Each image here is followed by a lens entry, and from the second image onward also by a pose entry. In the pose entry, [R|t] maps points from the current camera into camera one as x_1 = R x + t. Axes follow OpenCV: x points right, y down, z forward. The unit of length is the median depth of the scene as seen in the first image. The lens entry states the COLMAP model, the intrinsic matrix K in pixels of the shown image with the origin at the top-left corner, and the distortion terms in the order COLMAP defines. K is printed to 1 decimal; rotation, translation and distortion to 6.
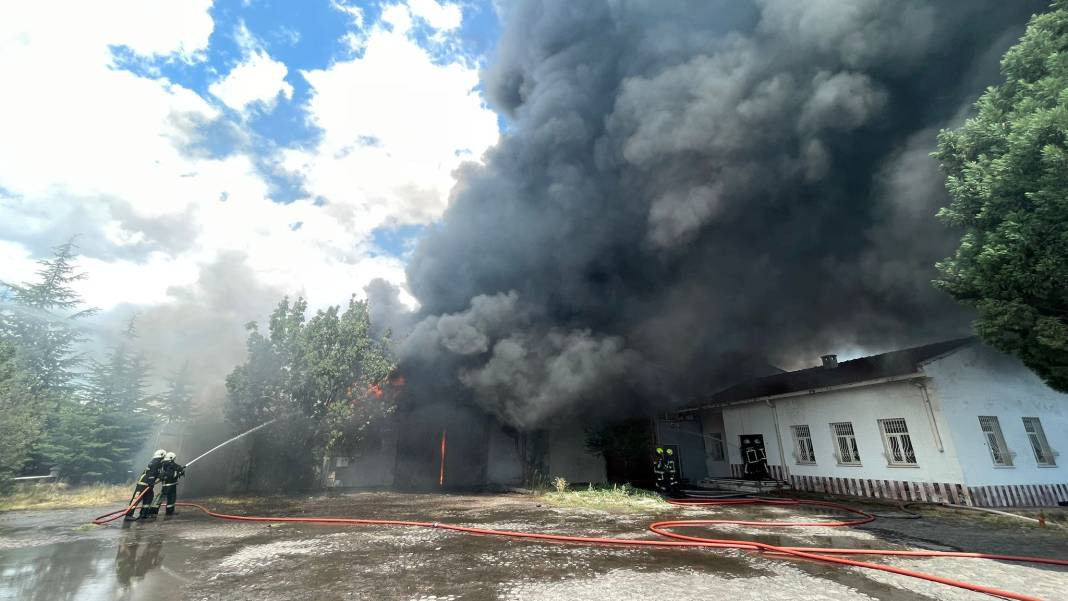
lens RADIAL K [[440.1, 0, 537.9], [0, 440.1, 304.7], [0, 0, 1]] dist [0.001944, -0.000125]
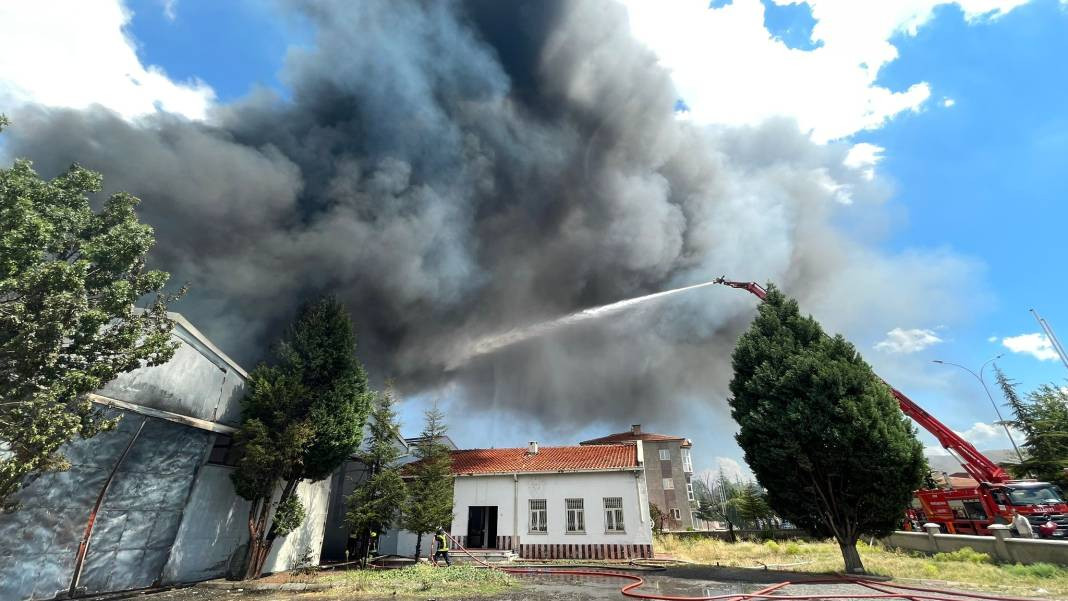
lens RADIAL K [[440.1, 0, 529.8], [0, 440.1, 301.7], [0, 0, 1]] dist [0.001944, -0.000125]
pose [[0.509915, 0.384199, 0.769661, -0.698840], [-0.269558, 0.921023, -0.281168, 0.154089], [-0.816900, -0.064096, 0.573207, 0.463317]]
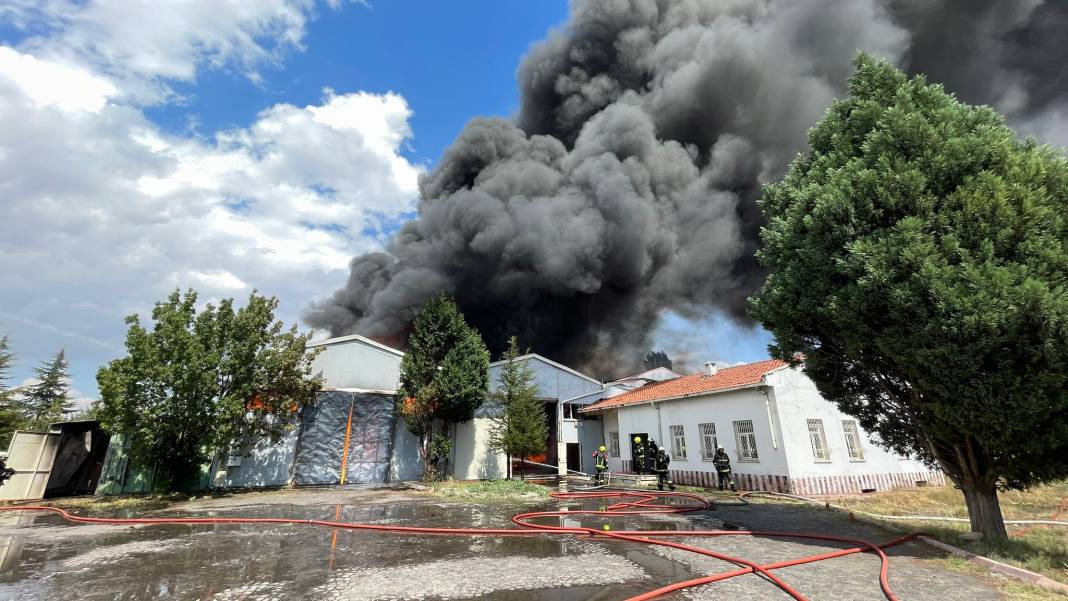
lens RADIAL K [[440.1, 0, 541.4], [0, 440.1, 302.3], [0, 0, 1]] dist [0.001944, -0.000125]
pose [[0.989421, 0.042755, 0.138632, 0.106250], [-0.043162, 0.999068, -0.000070, -0.031127], [-0.138506, -0.005914, 0.990344, -0.078734]]
